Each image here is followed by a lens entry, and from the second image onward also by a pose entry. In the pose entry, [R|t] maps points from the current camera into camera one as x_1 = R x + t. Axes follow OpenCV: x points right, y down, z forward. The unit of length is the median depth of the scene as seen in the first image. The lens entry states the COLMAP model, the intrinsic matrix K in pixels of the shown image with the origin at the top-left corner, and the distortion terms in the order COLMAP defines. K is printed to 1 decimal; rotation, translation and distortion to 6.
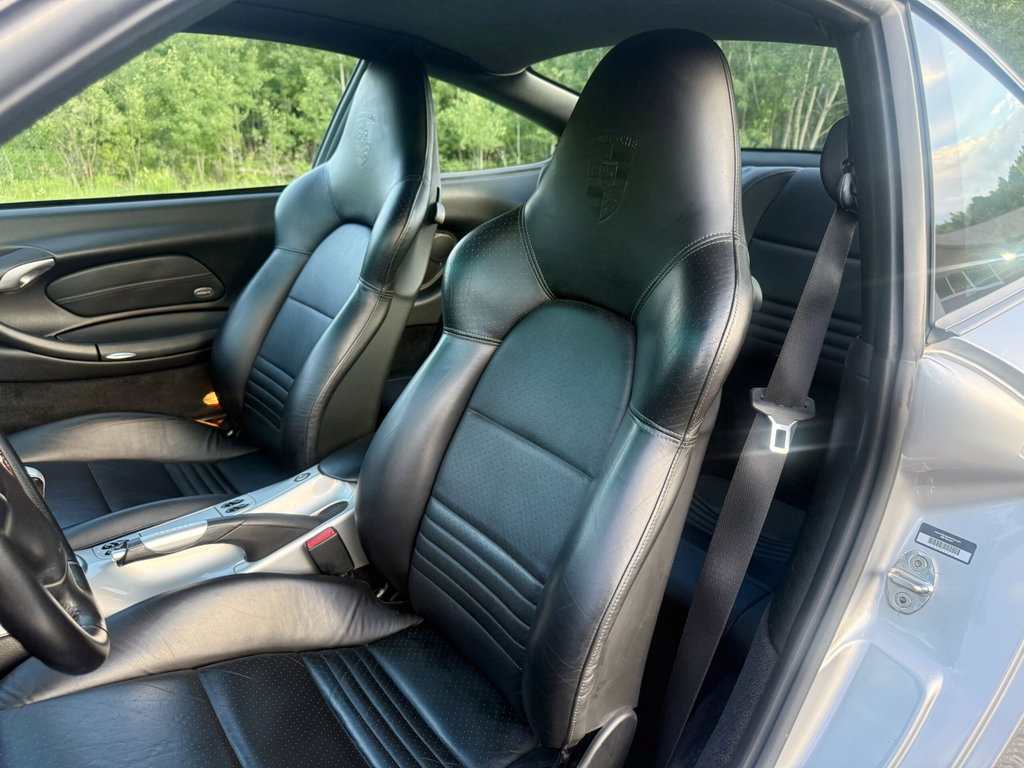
lens RADIAL K [[720.3, 0, 511.8], [0, 720.3, 400.0], [0, 0, 1]] dist [-0.004647, -0.005087]
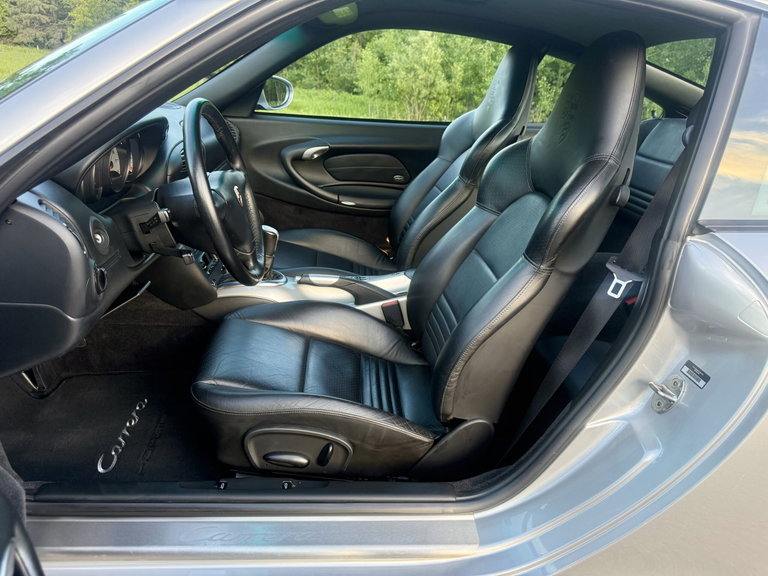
lens RADIAL K [[540.2, 0, 383.9], [0, 540.2, 300.0], [0, 0, 1]] dist [-0.004647, -0.005087]
pose [[0.832414, 0.246687, -0.496219, 0.302604], [-0.248435, 0.966548, 0.063751, 0.072276], [0.495346, 0.070211, 0.865854, -0.161456]]
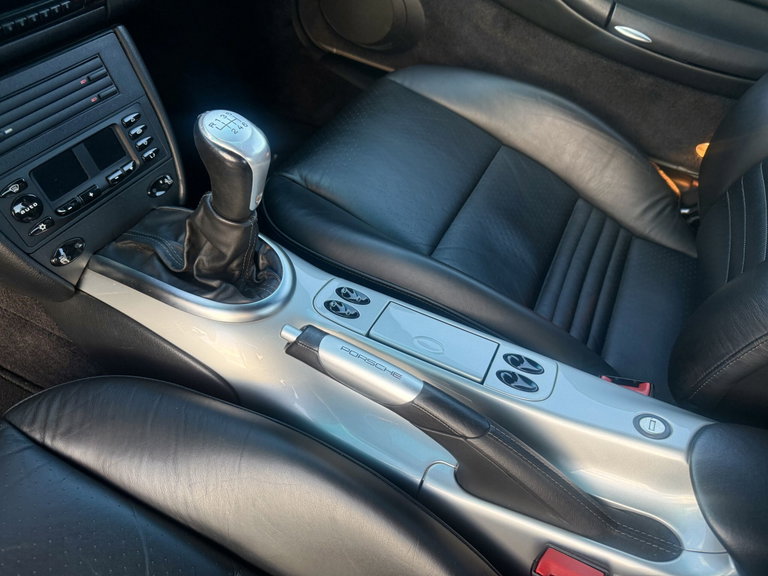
lens RADIAL K [[580.7, 0, 384.0], [0, 580.7, 288.0], [0, 0, 1]] dist [0.002564, 0.001322]
pose [[0.445819, 0.668215, -0.595596, -0.158281], [-0.434821, 0.743266, 0.508416, -0.061554], [0.782417, 0.032316, 0.621916, 0.485382]]
